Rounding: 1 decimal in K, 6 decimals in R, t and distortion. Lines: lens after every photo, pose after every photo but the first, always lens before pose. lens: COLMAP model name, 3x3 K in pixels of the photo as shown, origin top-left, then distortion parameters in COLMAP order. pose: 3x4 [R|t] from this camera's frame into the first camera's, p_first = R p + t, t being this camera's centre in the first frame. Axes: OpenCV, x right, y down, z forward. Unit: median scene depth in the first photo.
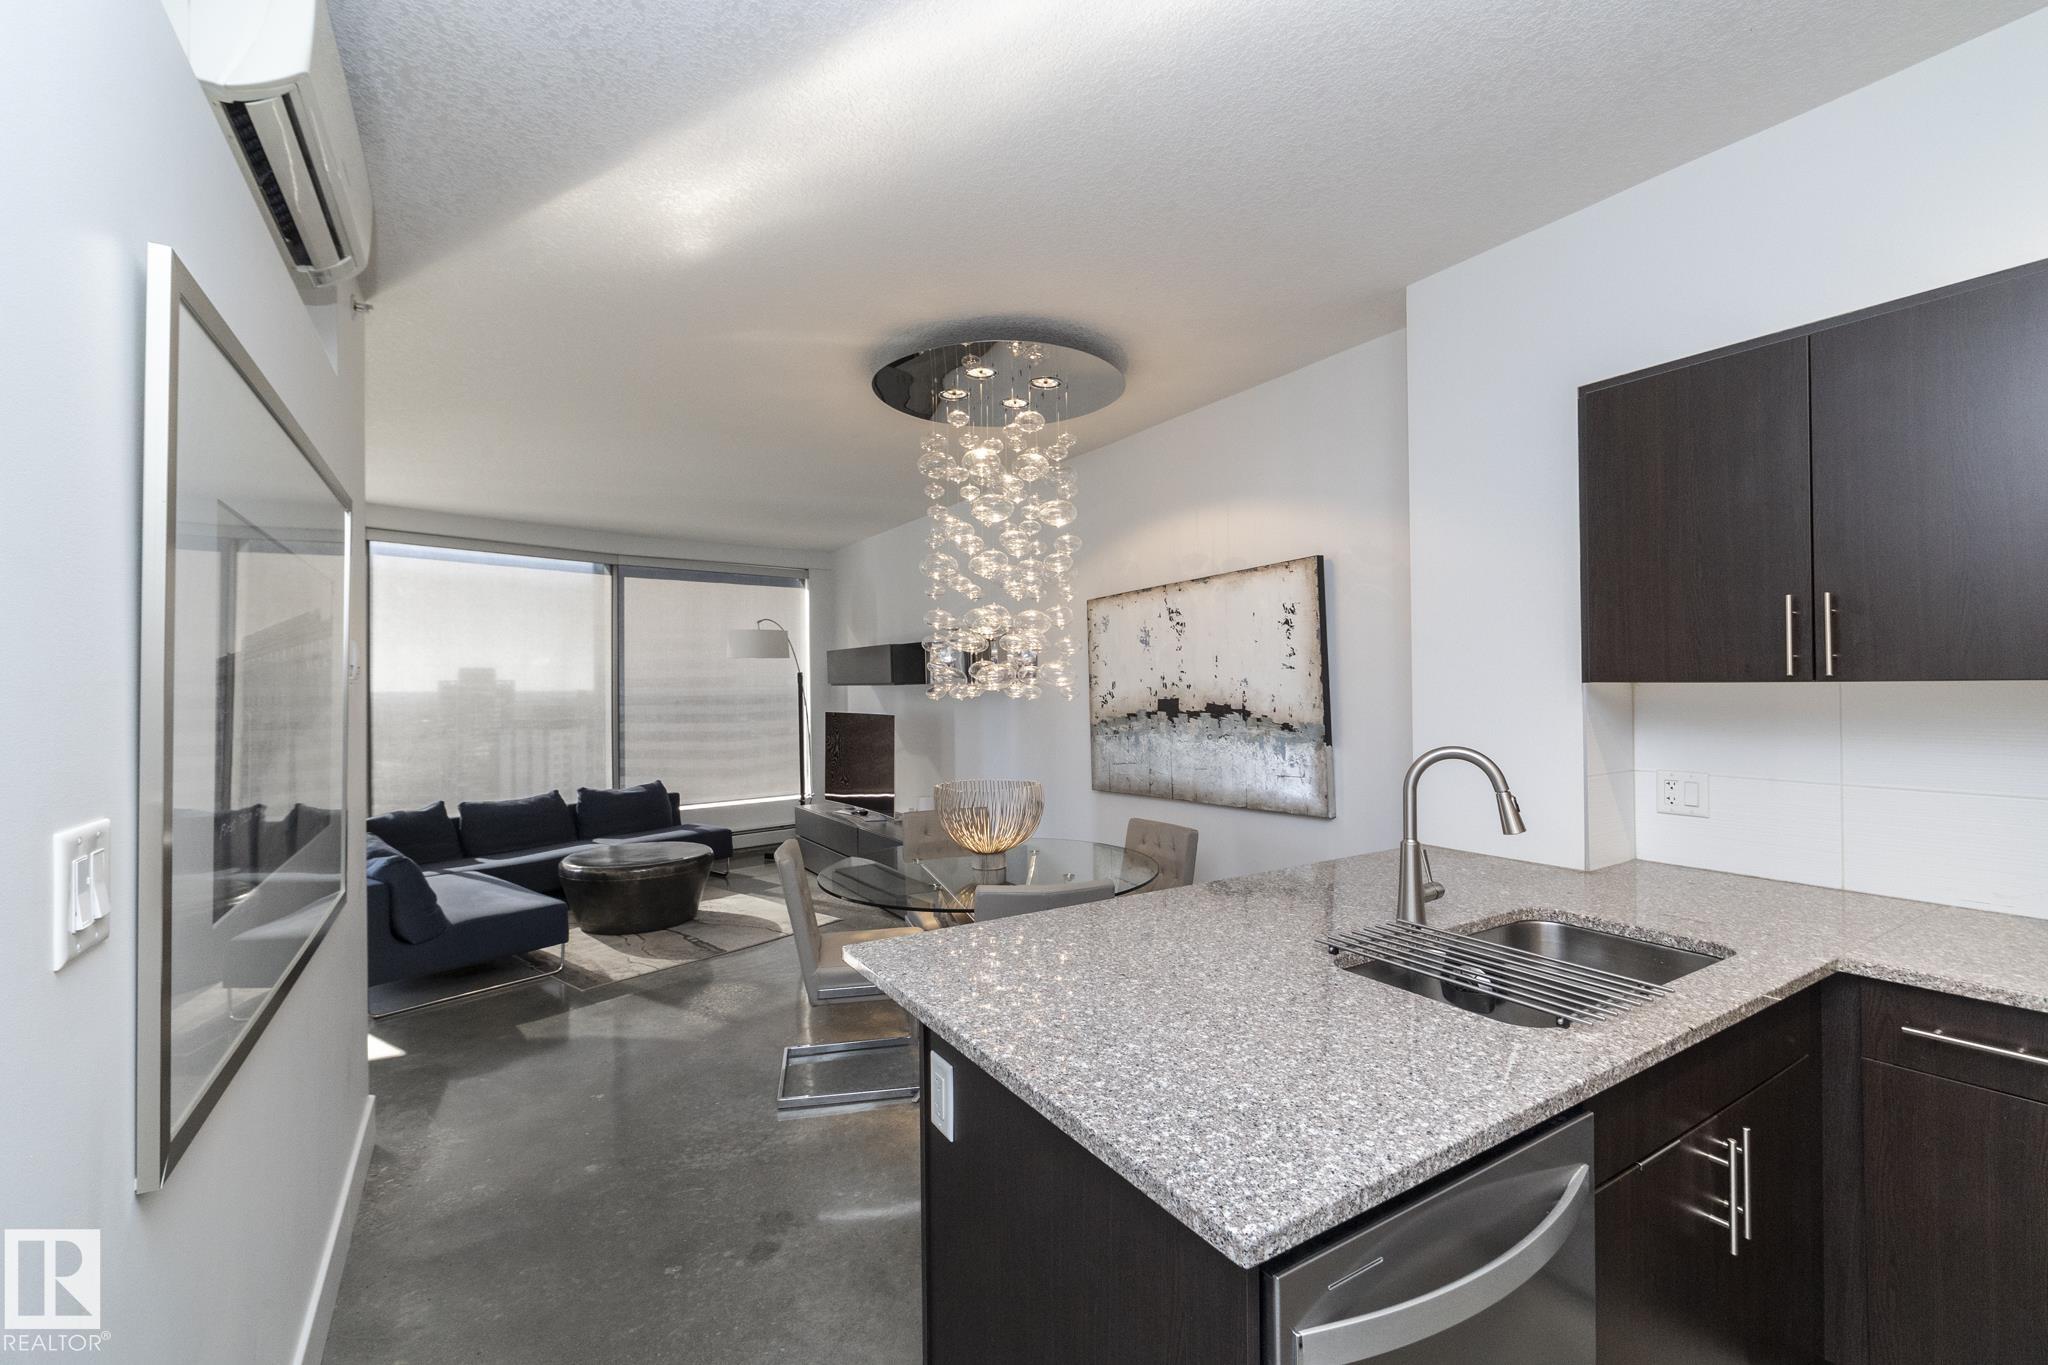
lens RADIAL K [[877.1, 0, 1024.0], [0, 877.1, 682.5], [0, 0, 1]] dist [0.000722, -0.000447]
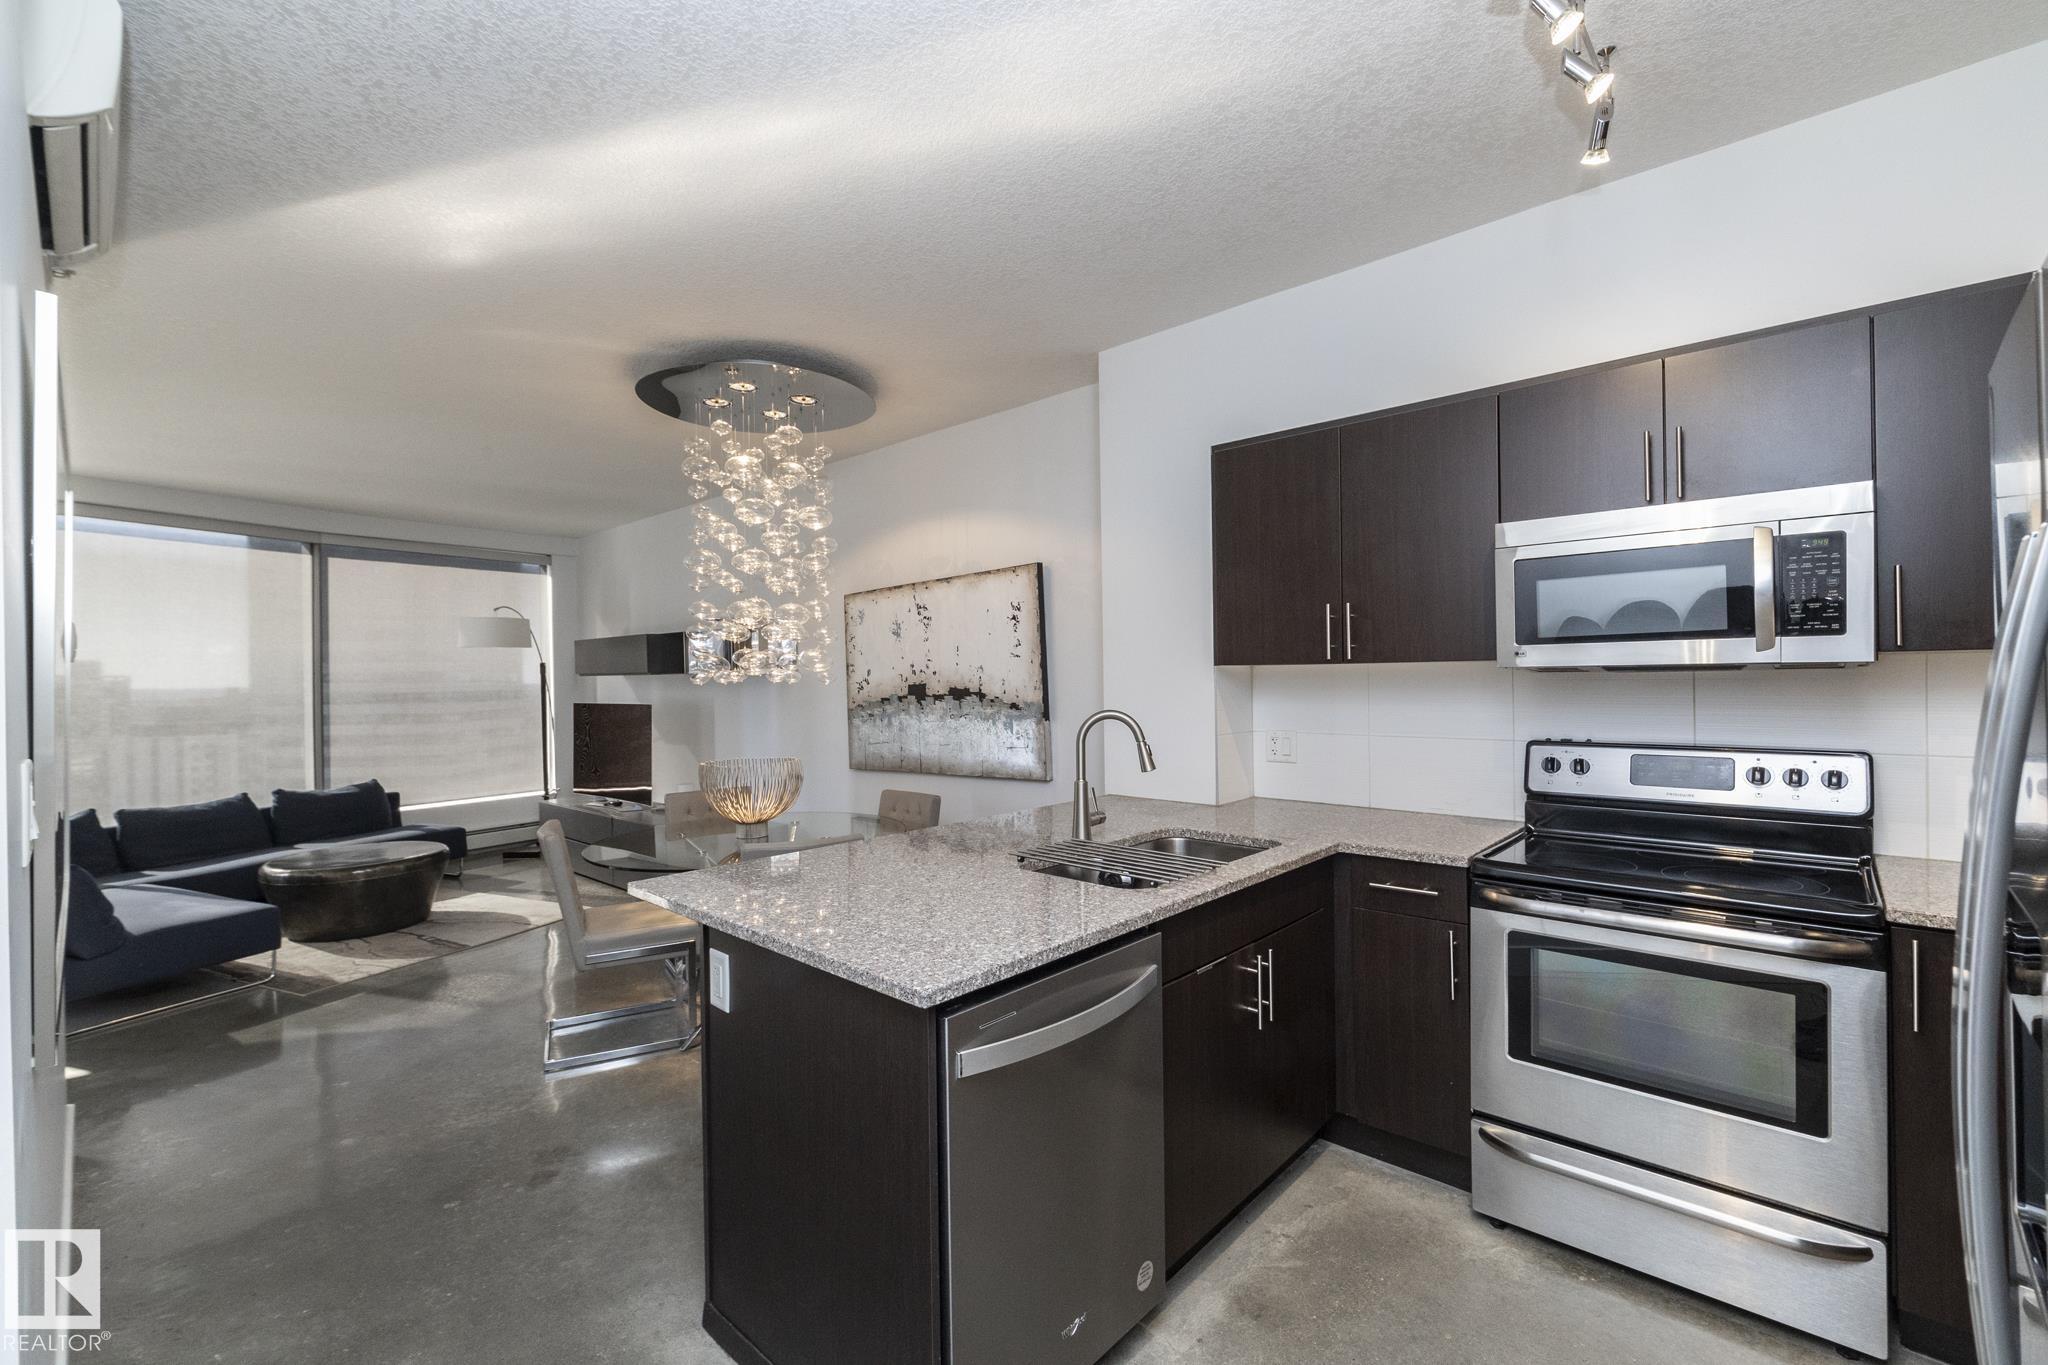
lens RADIAL K [[877.1, 0, 1024.0], [0, 877.1, 682.5], [0, 0, 1]] dist [0.000722, -0.000447]
pose [[0.964793, -0.004021, 0.262979, 0.000423], [0.002212, 0.999972, 0.007174, 0.010373], [-0.263001, -0.006340, 0.964775, -0.151866]]
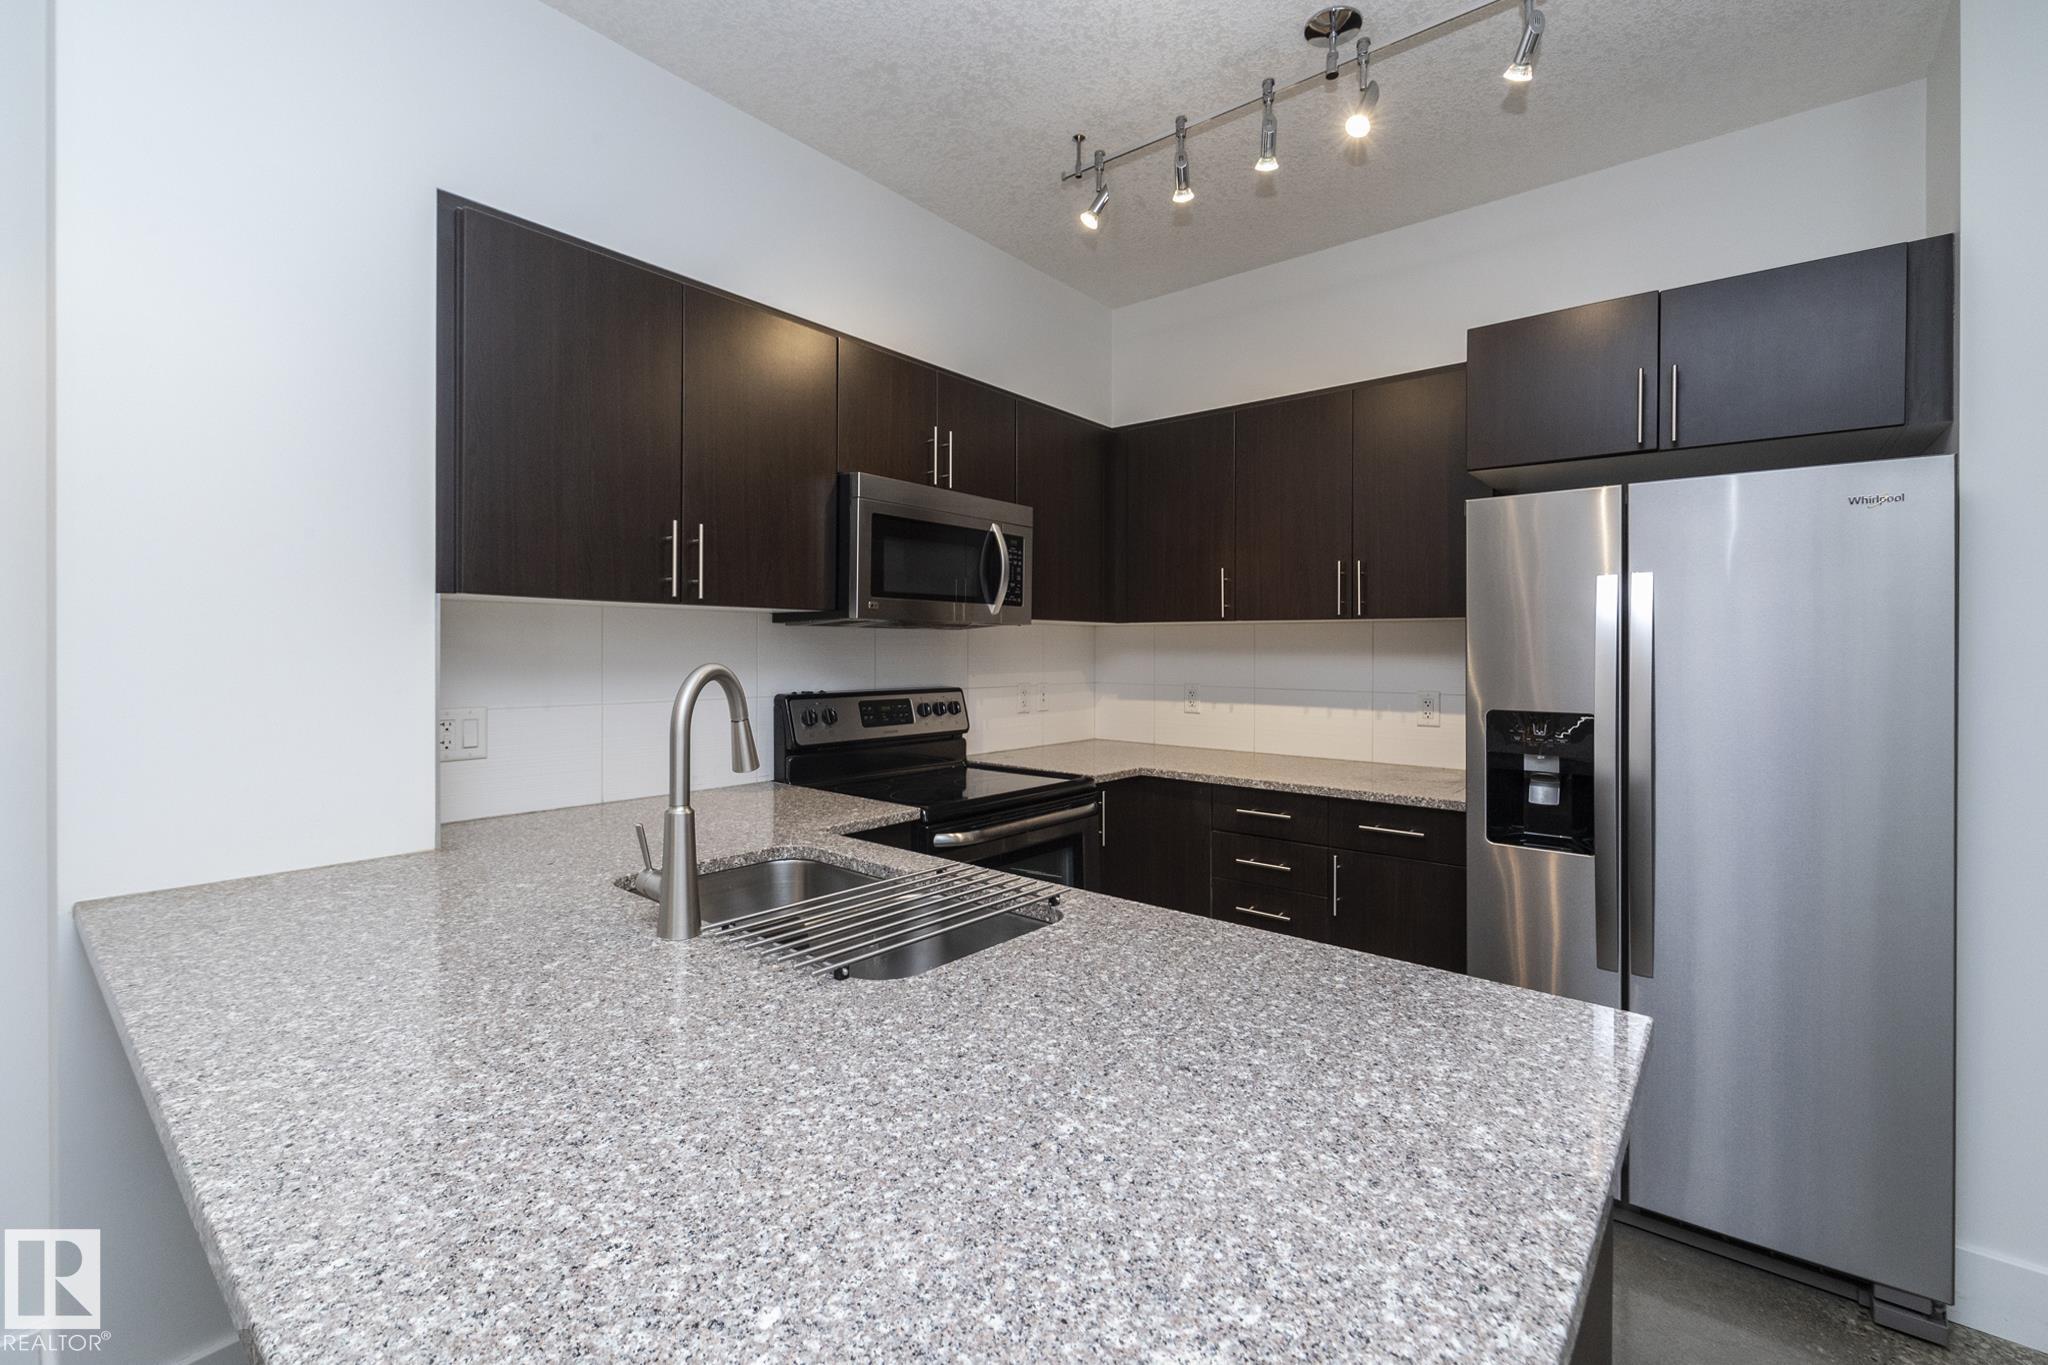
lens RADIAL K [[872.4, 0, 1020.1], [0, 872.4, 656.2], [0, 0, 1]] dist [-0.000135, -0.000043]
pose [[-0.317925, -0.000385, 0.948116, -0.145286], [-0.006774, 0.999975, -0.001866, 0.034990], [-0.948092, -0.007015, -0.317920, 0.526181]]
